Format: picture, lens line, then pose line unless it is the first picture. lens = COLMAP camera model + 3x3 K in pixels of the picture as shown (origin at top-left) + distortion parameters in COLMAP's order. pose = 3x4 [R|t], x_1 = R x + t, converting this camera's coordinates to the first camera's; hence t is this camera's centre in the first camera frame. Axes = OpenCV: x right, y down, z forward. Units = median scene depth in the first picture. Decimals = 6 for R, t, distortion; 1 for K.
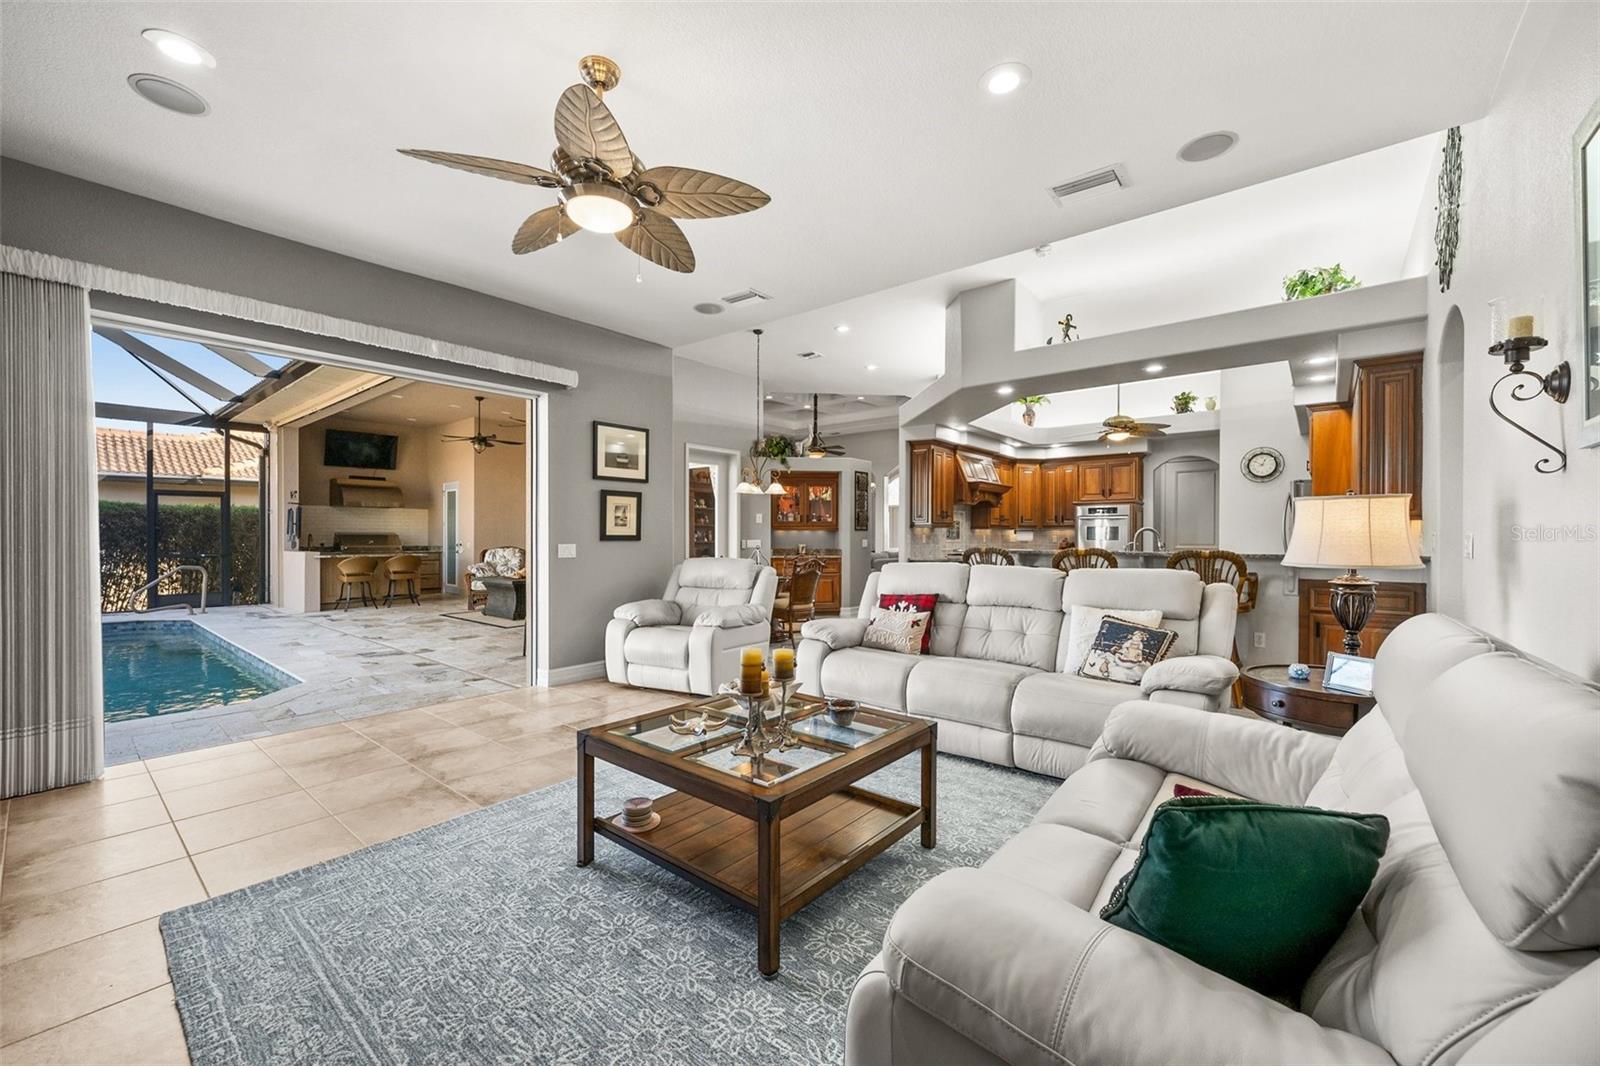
lens RADIAL K [[635.2, 0, 797.3], [0, 635.2, 536.8], [0, 0, 1]] dist [0.000569, 0.000067]
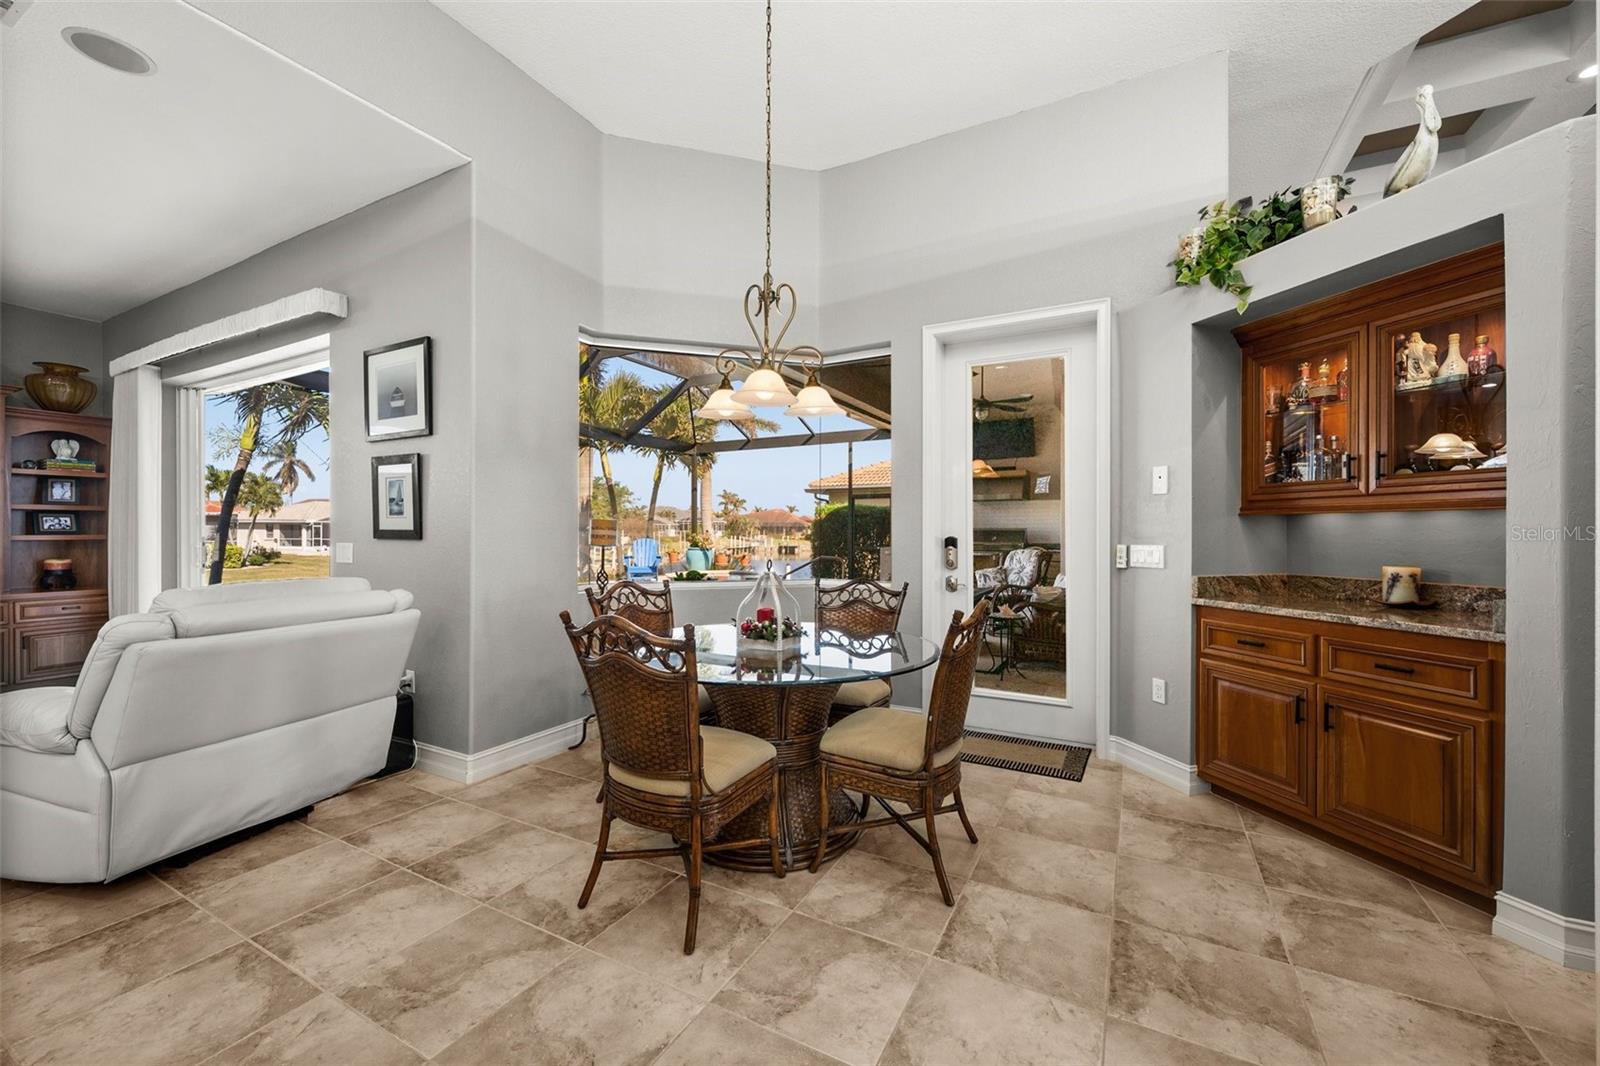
lens RADIAL K [[632.8, 0, 798.5], [0, 632.8, 528.7], [0, 0, 1]] dist [-0.001341, -0.000009]
pose [[0.193920, -0.003310, -0.981012, 0.361087], [-0.003587, 0.999985, -0.004083, -0.002588], [0.981011, 0.004311, 0.193905, 1.205119]]
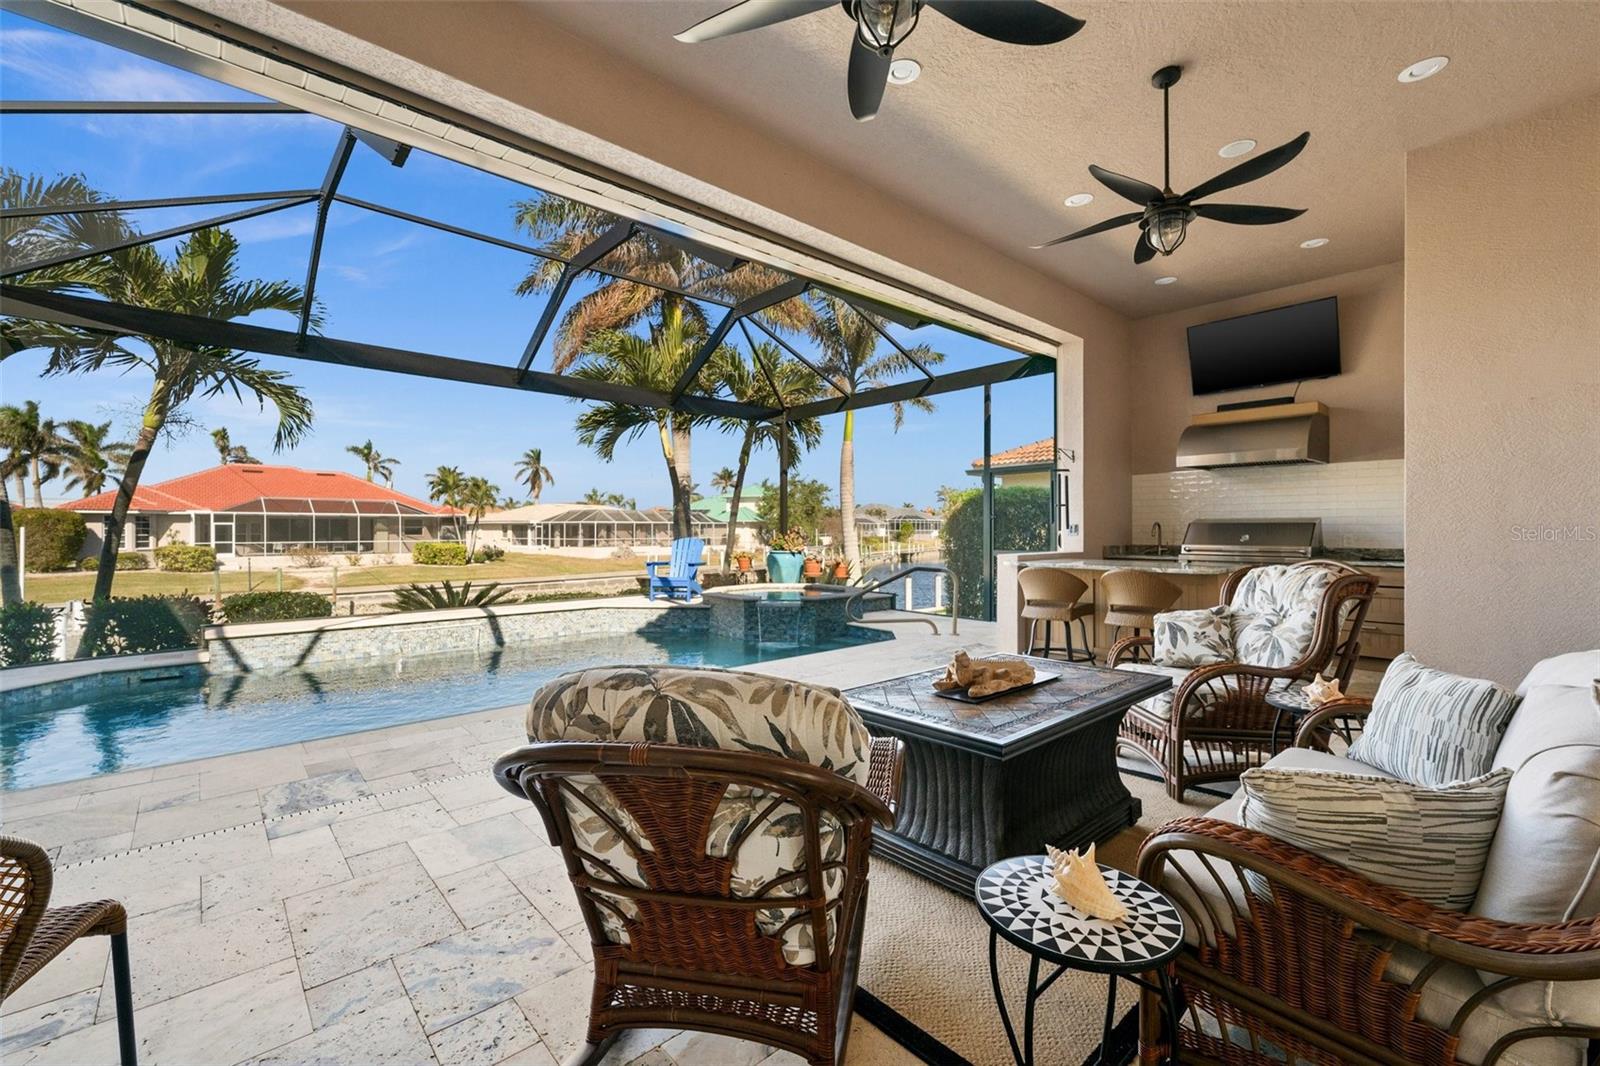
lens RADIAL K [[671.1, 0, 799.6], [0, 671.1, 528.3], [0, 0, 1]] dist [-0.000410, -0.000528]
pose [[-0.143878, -0.003484, -0.989589, -0.285257], [-0.000989, 0.999994, -0.003377, 0.005888], [0.989595, 0.000493, -0.143880, 1.634776]]
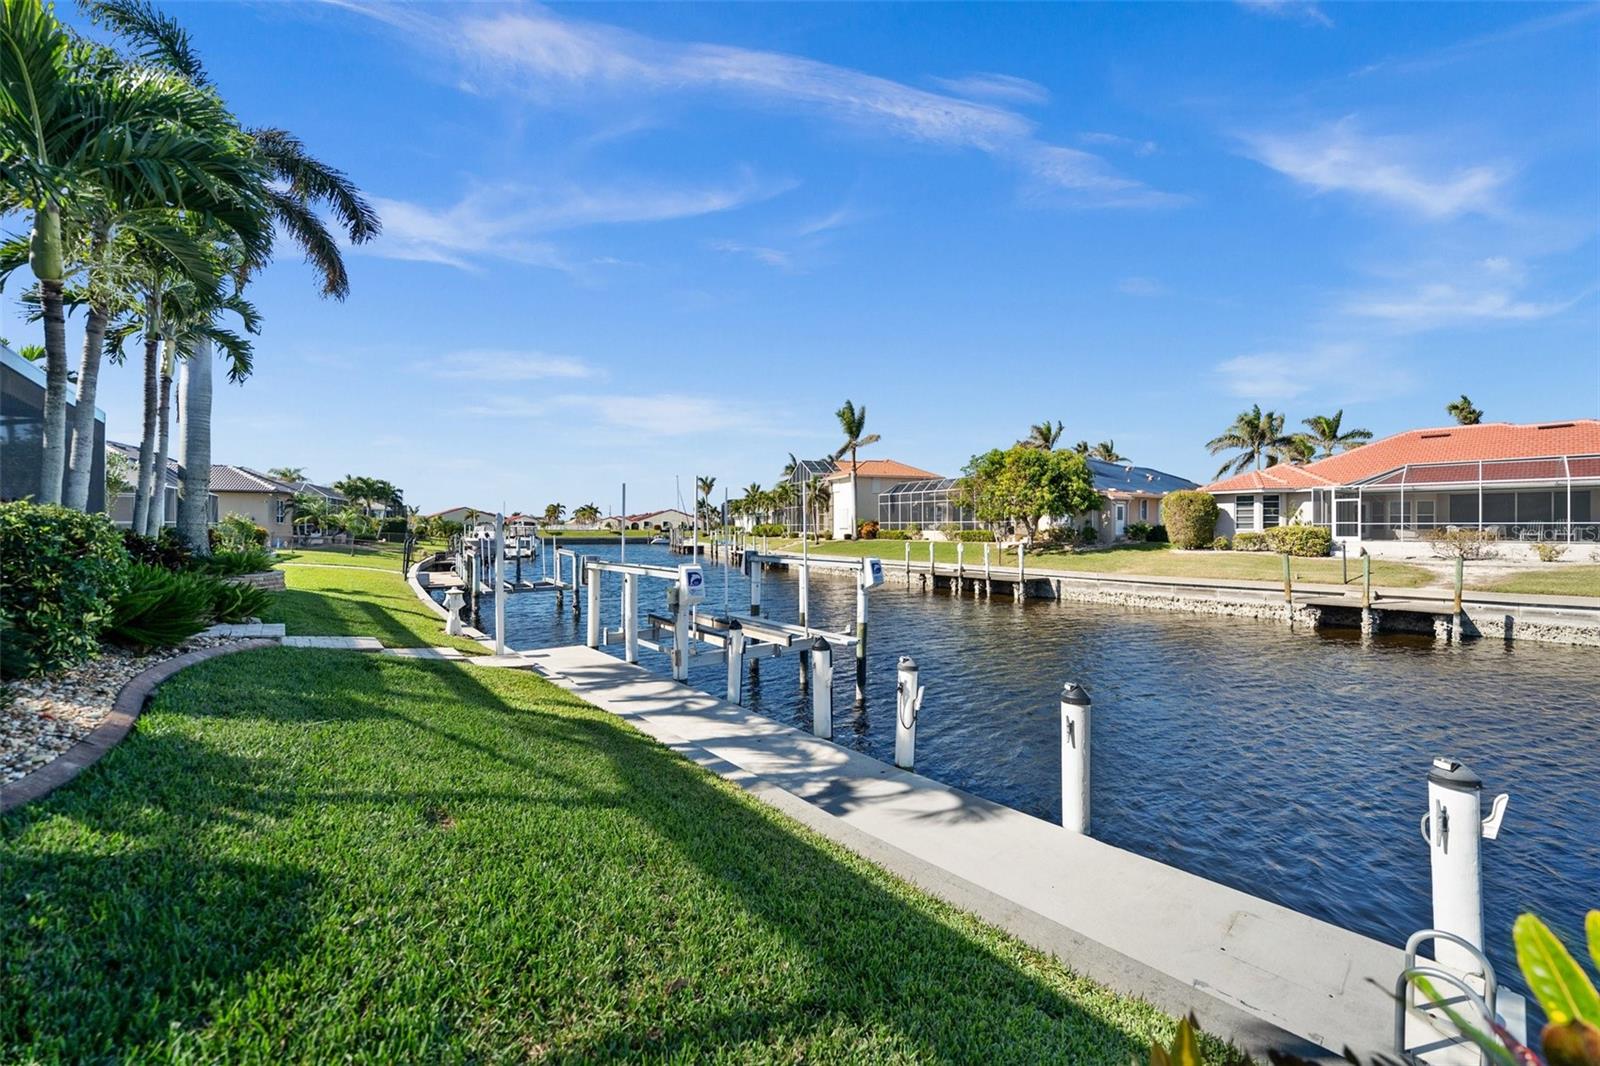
lens RADIAL K [[632.8, 0, 798.5], [0, 632.8, 528.7], [0, 0, 1]] dist [-0.001341, -0.000009]
pose [[-0.982037, -0.002347, 0.188675, -2.649544], [-0.001699, 0.999992, 0.003597, 0.166686], [-0.188682, 0.003212, -0.982033, 0.916024]]
